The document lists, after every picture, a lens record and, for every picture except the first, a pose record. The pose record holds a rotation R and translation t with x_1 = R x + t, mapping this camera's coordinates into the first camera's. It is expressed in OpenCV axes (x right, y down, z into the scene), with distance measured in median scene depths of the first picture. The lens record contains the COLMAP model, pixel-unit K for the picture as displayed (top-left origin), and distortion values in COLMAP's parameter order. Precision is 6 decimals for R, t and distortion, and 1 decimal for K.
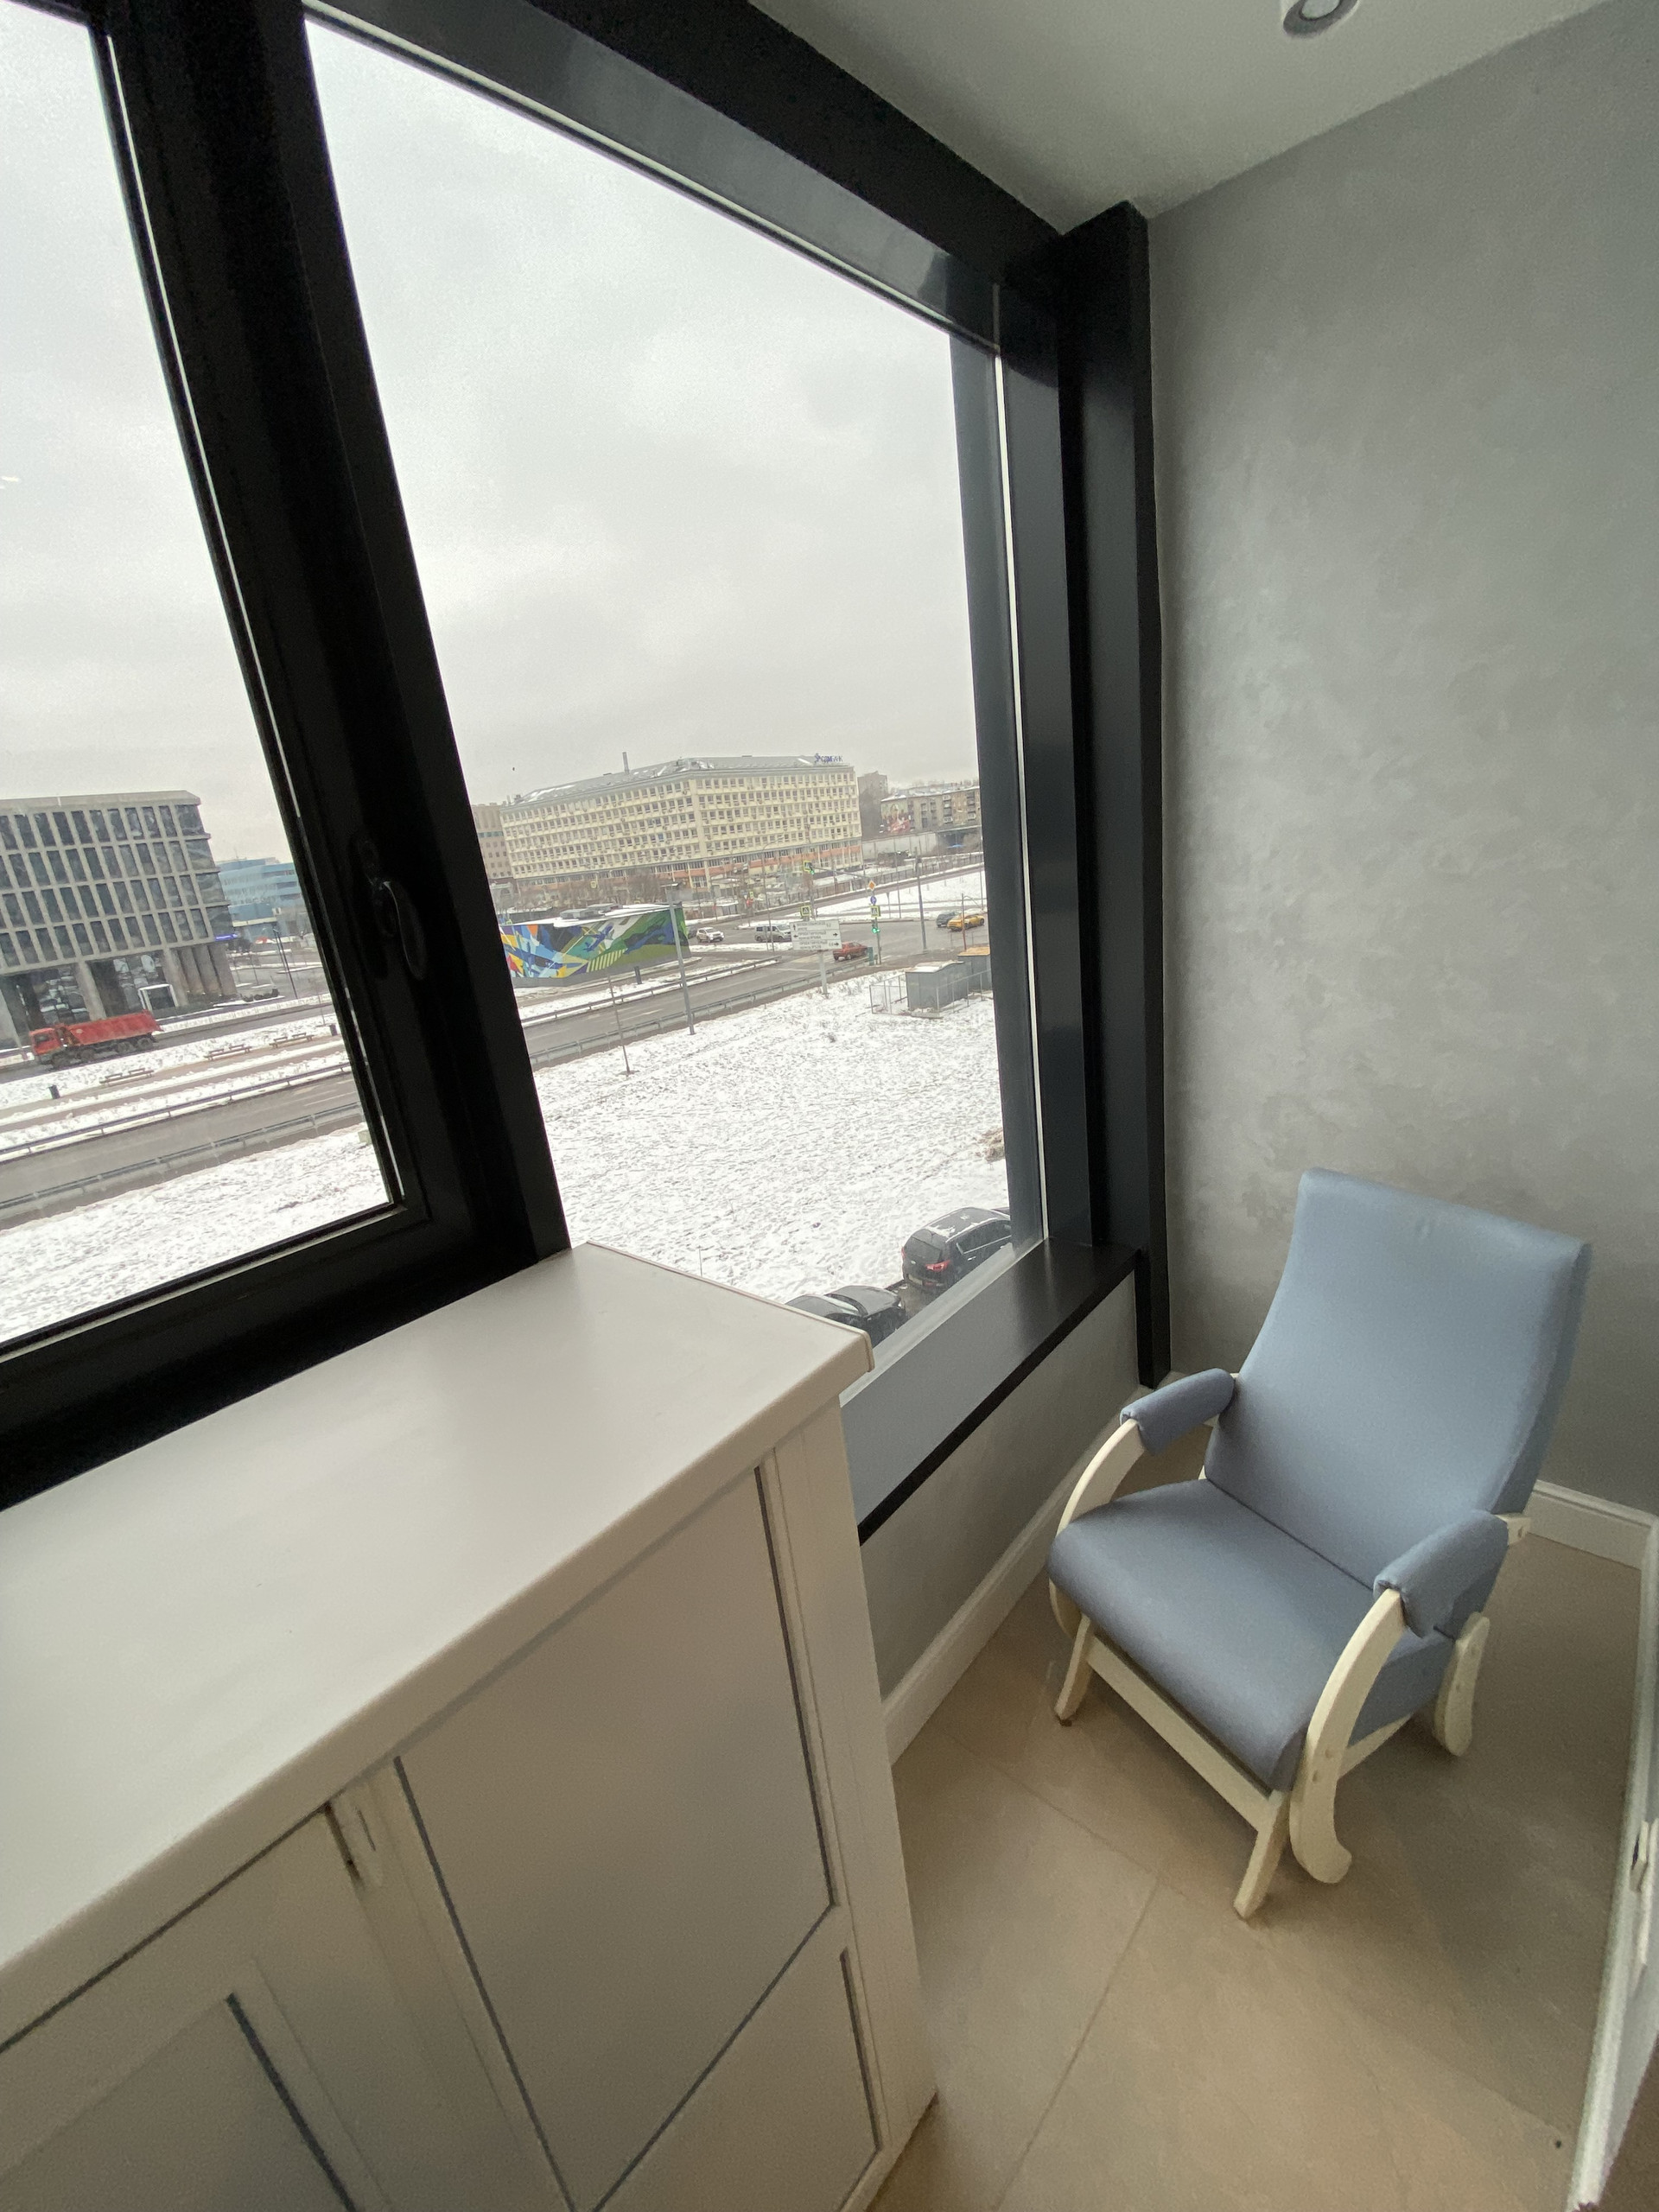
lens RADIAL K [[919.4, 0, 829.5], [0, 919.4, 1106.0], [0, 0, 1]] dist [0.022608, -0.000089]
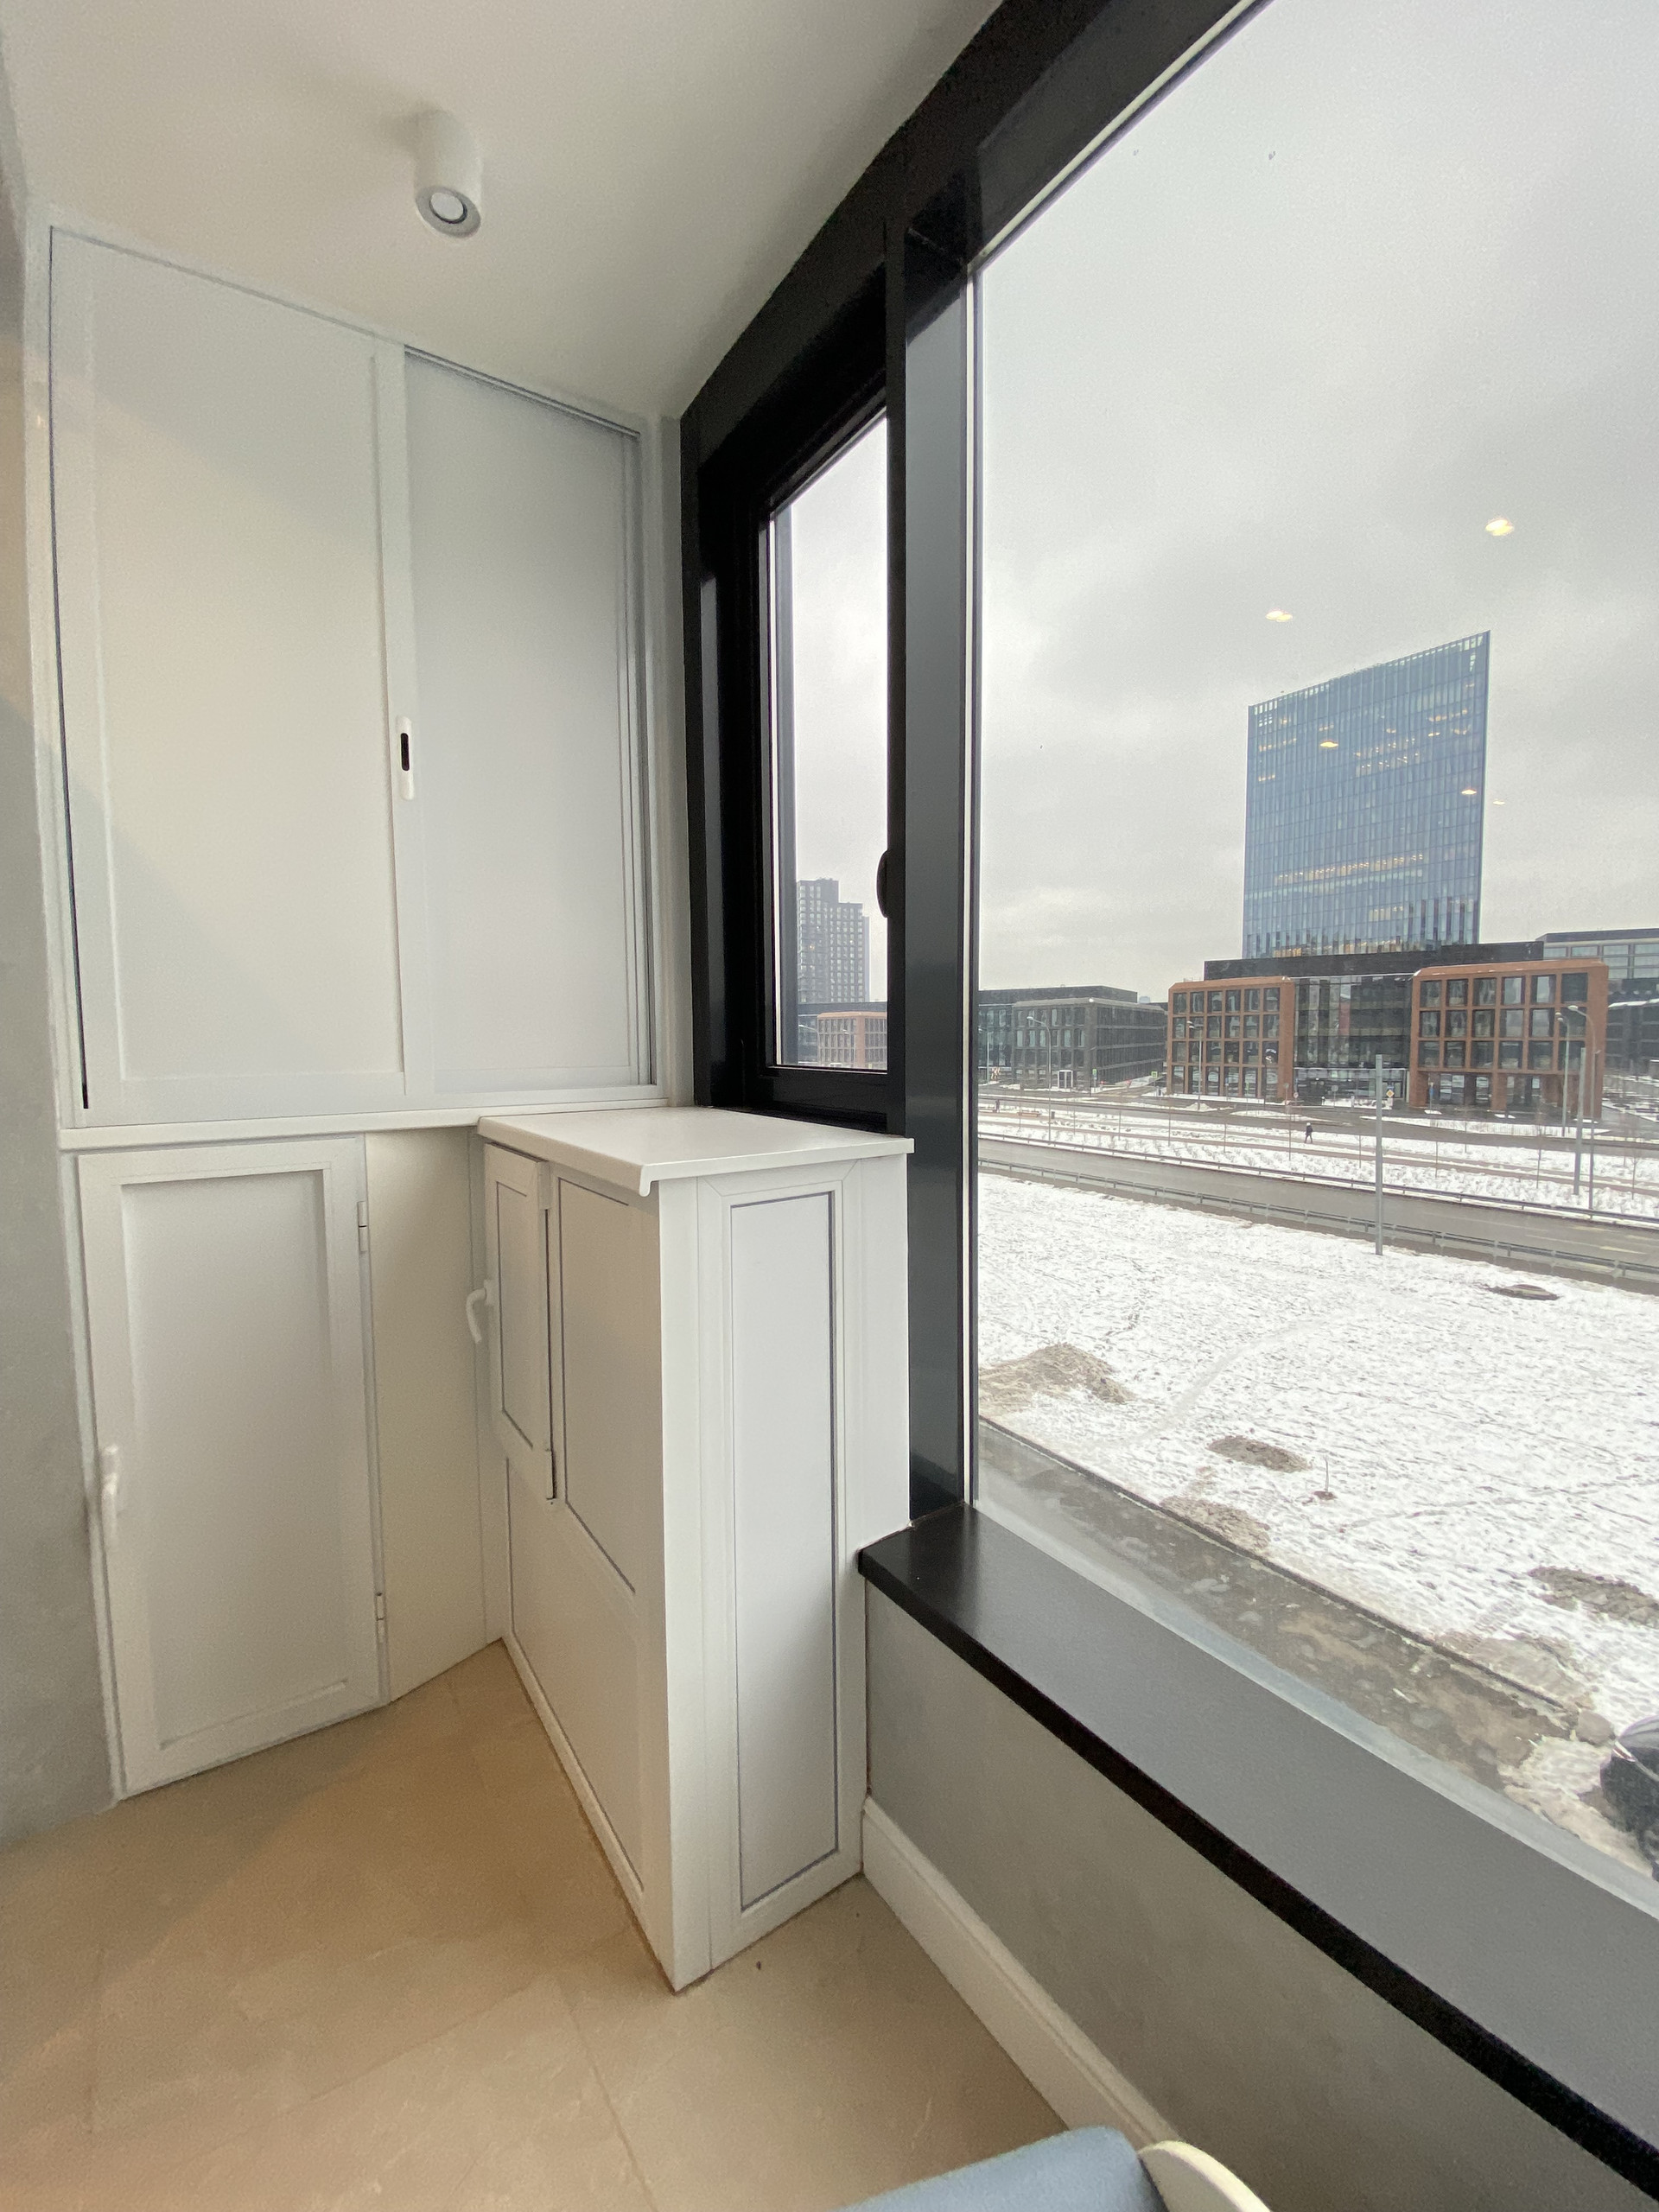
lens RADIAL K [[896.0, 0, 830.2], [0, 896.0, 1101.5], [0, 0, 1]] dist [0.023436, -0.021588]
pose [[-0.228199, 0.205093, -0.951768, 0.691019], [-0.248754, 0.932835, 0.260655, -0.293375], [0.941301, 0.296237, -0.161855, 0.652105]]
